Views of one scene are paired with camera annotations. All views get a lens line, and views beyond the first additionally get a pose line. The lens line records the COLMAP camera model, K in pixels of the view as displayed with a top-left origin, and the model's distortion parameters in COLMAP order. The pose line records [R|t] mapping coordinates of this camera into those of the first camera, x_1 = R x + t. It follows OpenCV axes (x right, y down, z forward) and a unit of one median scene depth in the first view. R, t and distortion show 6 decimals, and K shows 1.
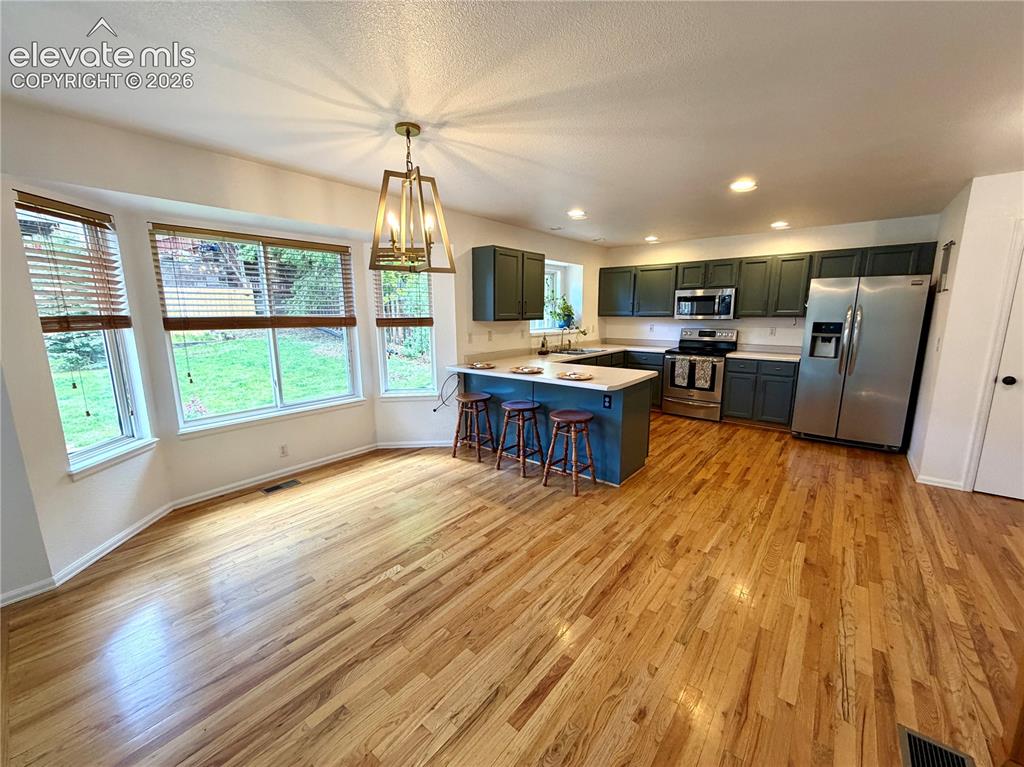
lens RADIAL K [[406.9, 0, 510.3], [0, 406.9, 383.3], [0, 0, 1]] dist [0.001948, 0.000193]
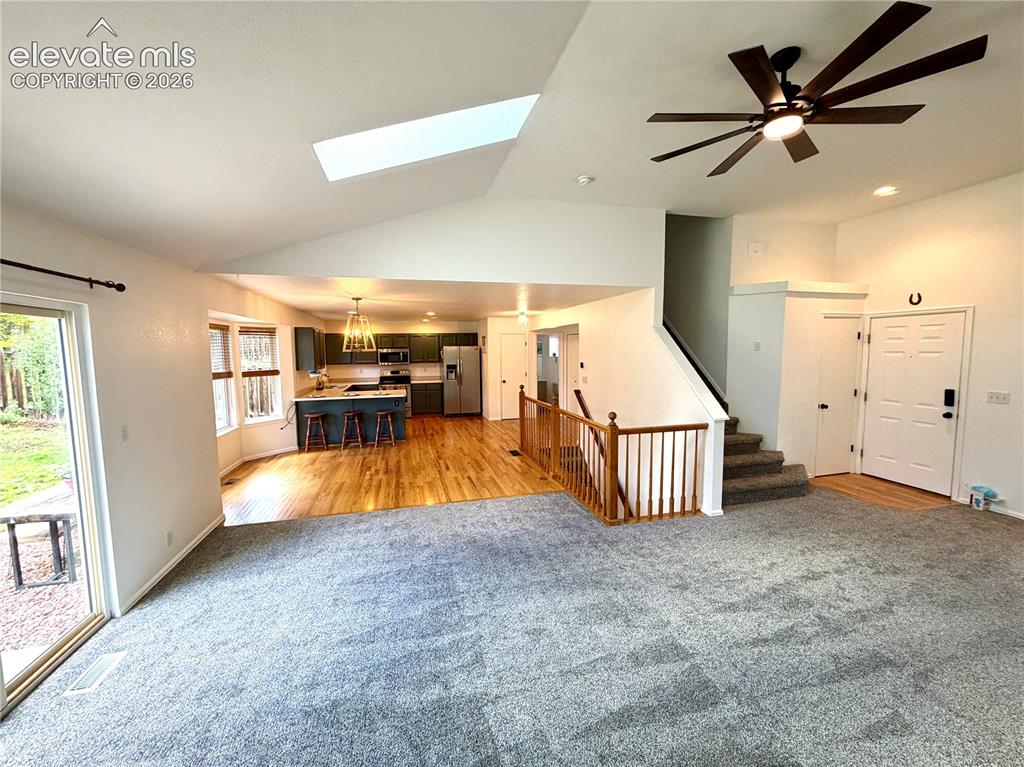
lens RADIAL K [[406.9, 0, 510.3], [0, 406.9, 383.3], [0, 0, 1]] dist [0.001948, 0.000193]
pose [[0.587196, -0.069301, 0.806473, -0.975902], [0.150286, 0.988339, -0.024495, 0.068358], [-0.795371, 0.135584, 0.590763, -0.675659]]
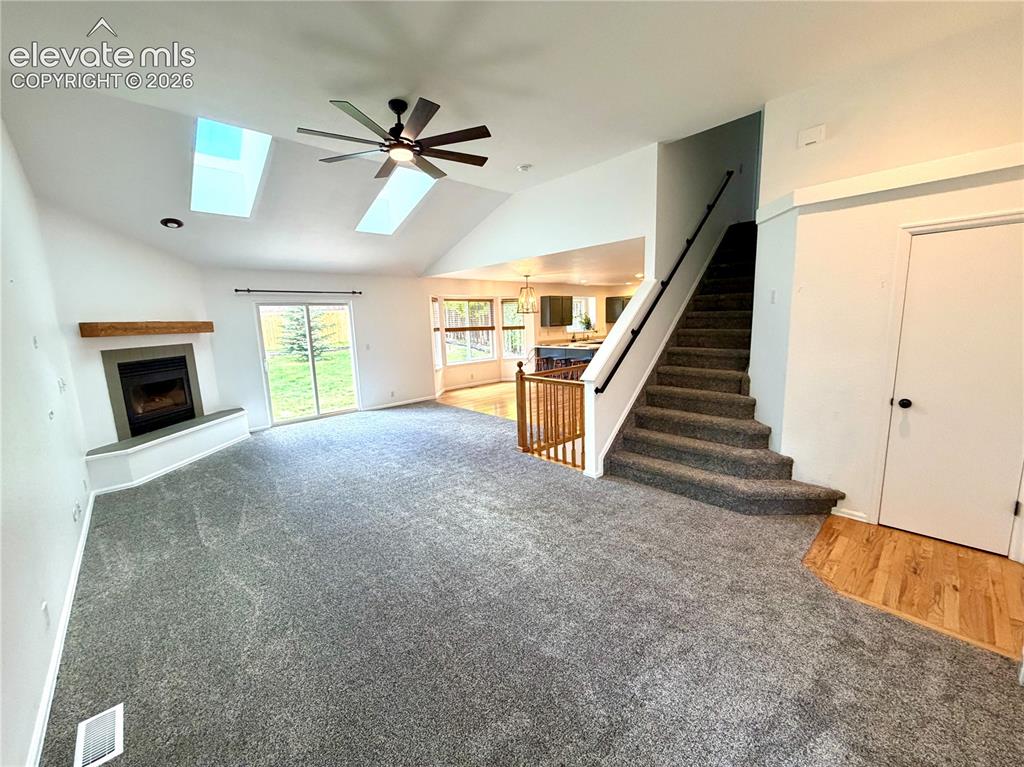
lens RADIAL K [[406.9, 0, 510.3], [0, 406.9, 383.3], [0, 0, 1]] dist [0.001948, 0.000193]
pose [[0.990564, -0.005886, -0.136923, 0.058044], [0.003600, 0.999850, -0.016940, 0.230951], [0.137003, 0.016287, 0.990437, -1.463043]]
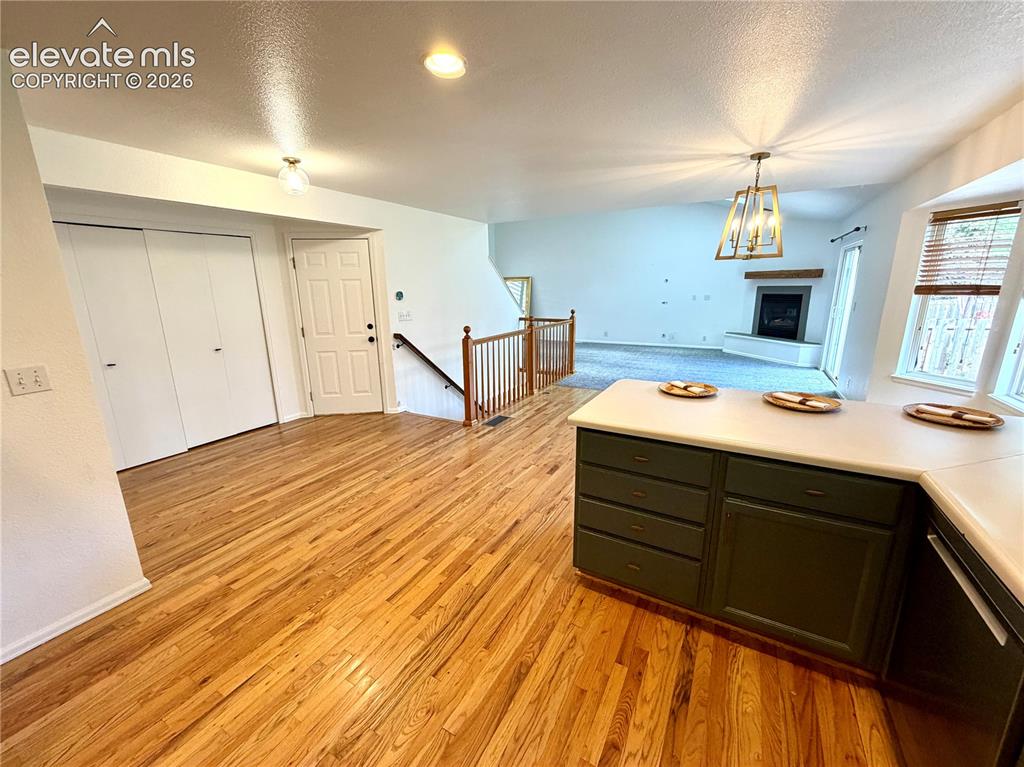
lens RADIAL K [[406.9, 0, 510.3], [0, 406.9, 383.3], [0, 0, 1]] dist [0.001948, 0.000193]
pose [[-0.985307, 0.060358, -0.159775, 0.466416], [-0.009382, 0.914936, 0.403491, -0.248713], [0.170537, 0.399061, -0.900926, 1.301476]]
